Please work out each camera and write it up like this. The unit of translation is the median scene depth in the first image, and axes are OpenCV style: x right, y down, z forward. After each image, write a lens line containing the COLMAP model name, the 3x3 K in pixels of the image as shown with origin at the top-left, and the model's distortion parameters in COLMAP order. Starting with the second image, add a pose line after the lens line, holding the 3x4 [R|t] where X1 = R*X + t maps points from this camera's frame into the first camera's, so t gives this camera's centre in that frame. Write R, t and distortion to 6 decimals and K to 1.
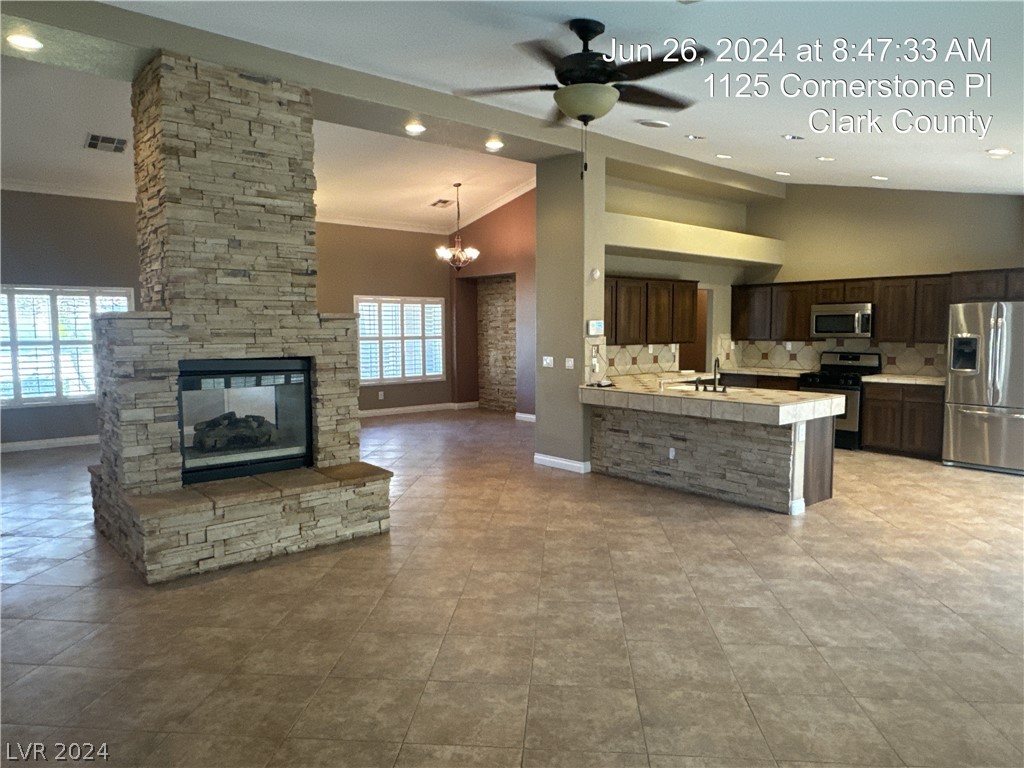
lens RADIAL K [[682.0, 0, 511.9], [0, 682.0, 381.7], [0, 0, 1]] dist [-0.006451, 0.006515]
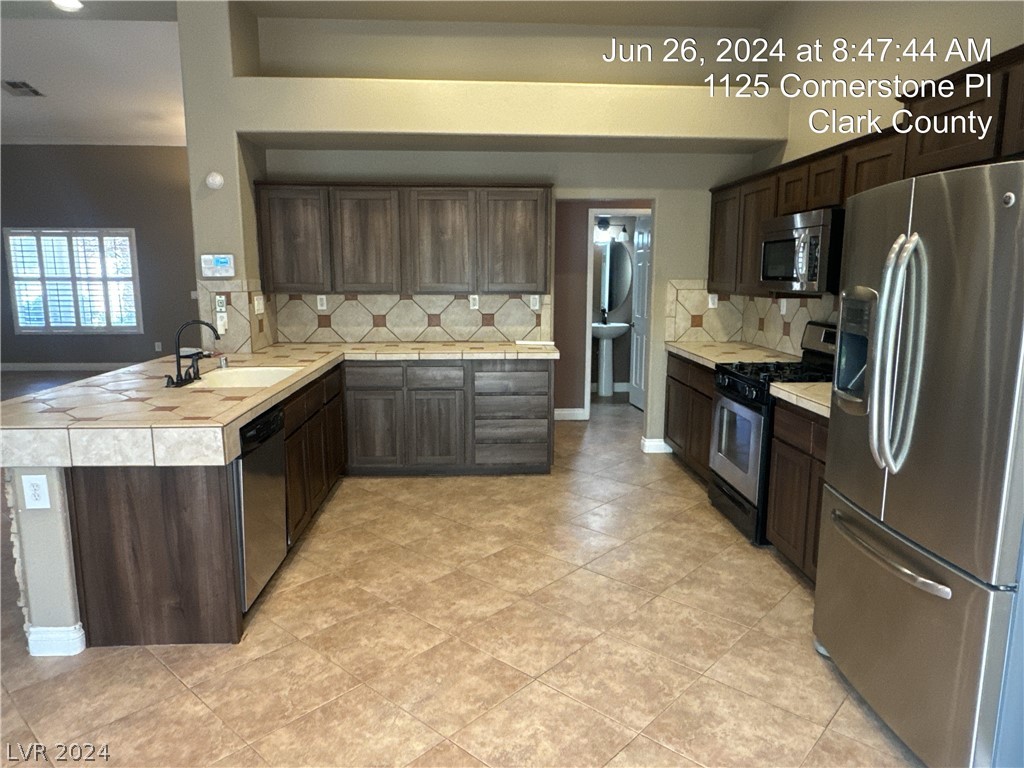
lens RADIAL K [[682.0, 0, 512.8], [0, 682.0, 382.6], [0, 0, 1]] dist [-0.006451, 0.006515]
pose [[0.793647, 0.104602, -0.599319, 0.732936], [-0.054029, 0.993334, 0.101824, -0.049140], [0.605975, -0.048432, 0.794008, 0.639494]]
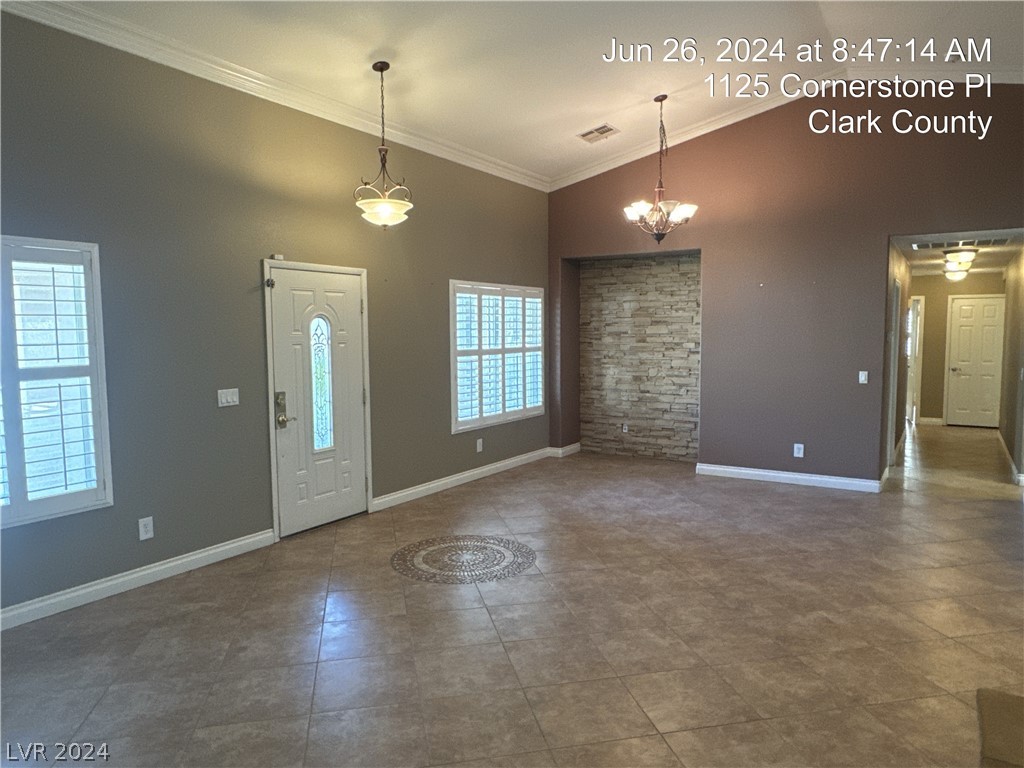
lens RADIAL K [[682.0, 0, 515.3], [0, 682.0, 381.0], [0, 0, 1]] dist [-0.006451, 0.006515]
pose [[0.955908, -0.024663, 0.292628, -0.335668], [0.024257, 0.999693, 0.005015, -0.040201], [-0.292662, 0.002304, 0.956213, 0.411695]]
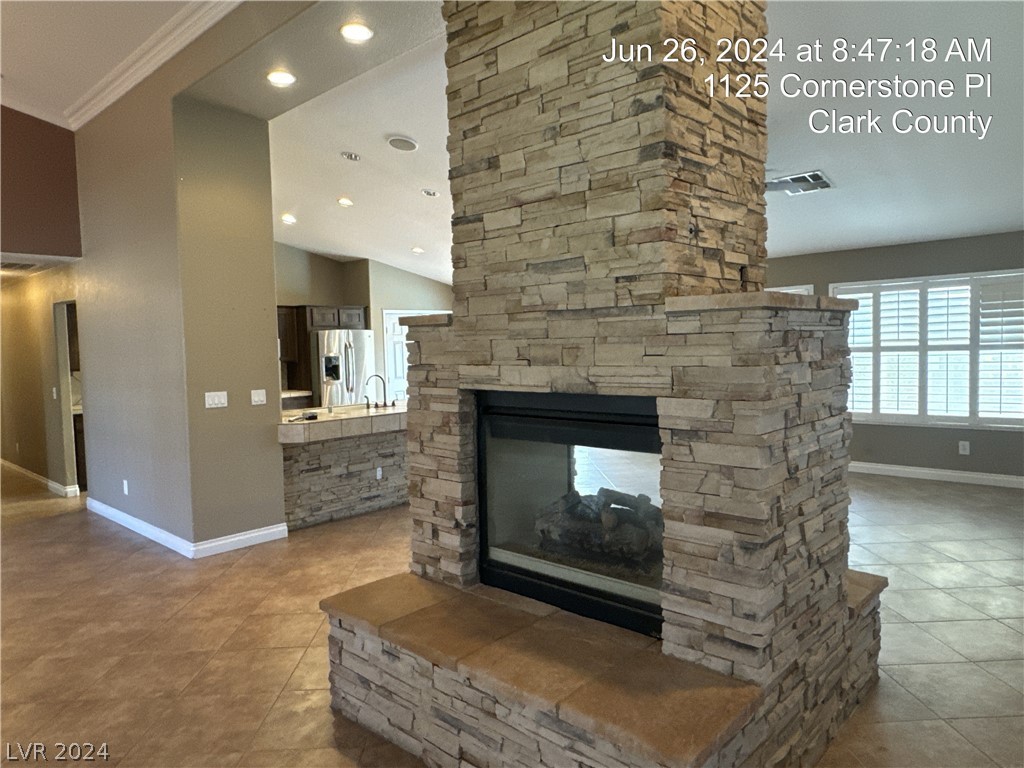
lens RADIAL K [[682.0, 0, 515.2], [0, 682.0, 381.2], [0, 0, 1]] dist [-0.006451, 0.006515]
pose [[-0.117904, -0.050506, 0.991740, -0.462488], [0.098537, 0.993182, 0.062294, -0.041313], [-0.988124, 0.105067, -0.112123, 0.558601]]
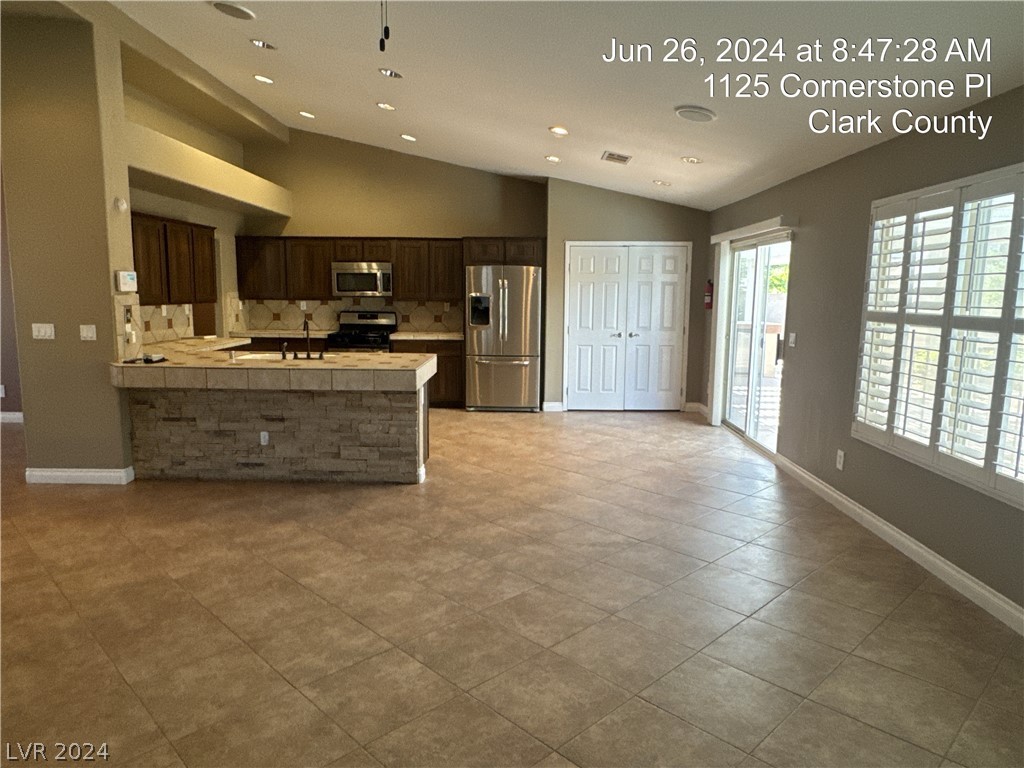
lens RADIAL K [[682.0, 0, 511.7], [0, 682.0, 384.9], [0, 0, 1]] dist [-0.006451, 0.006515]
pose [[0.657769, -0.095073, 0.747195, -0.155495], [0.048026, 0.995277, 0.084360, -0.011461], [-0.751687, -0.019604, 0.659229, 0.213911]]
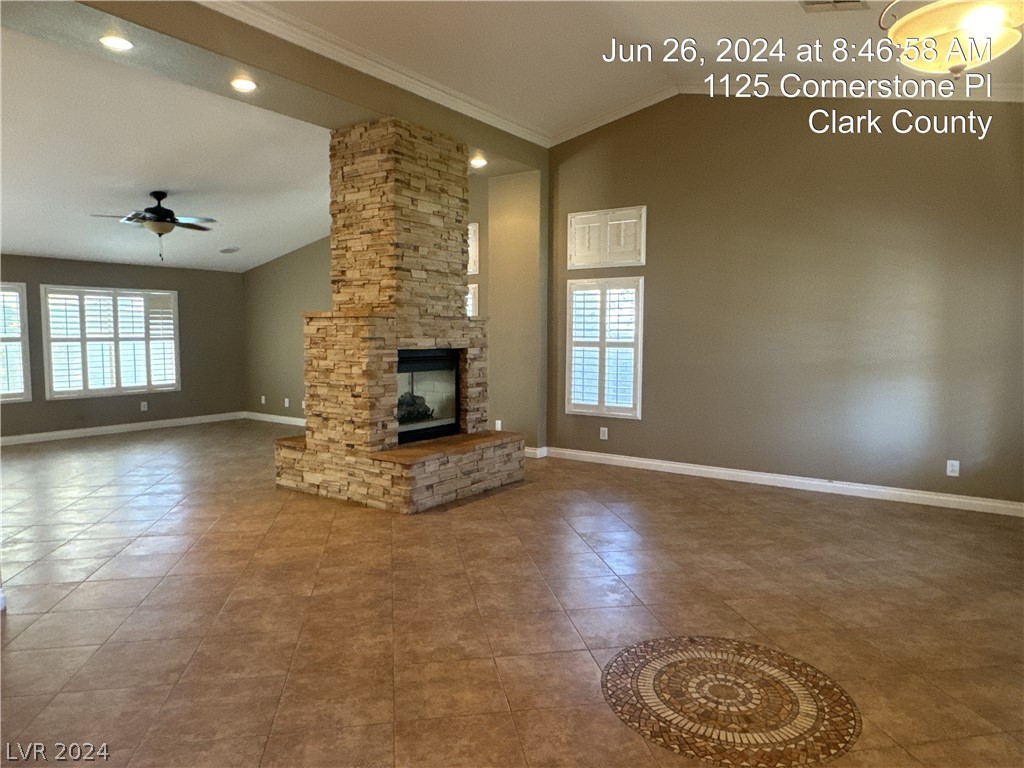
lens RADIAL K [[682.0, 0, 507.9], [0, 682.0, 387.5], [0, 0, 1]] dist [-0.006451, 0.006515]
pose [[-0.968168, 0.016040, -0.249785, 0.030262], [-0.022400, 0.988388, 0.150291, -0.098265], [0.249295, 0.151103, -0.956567, 1.399397]]
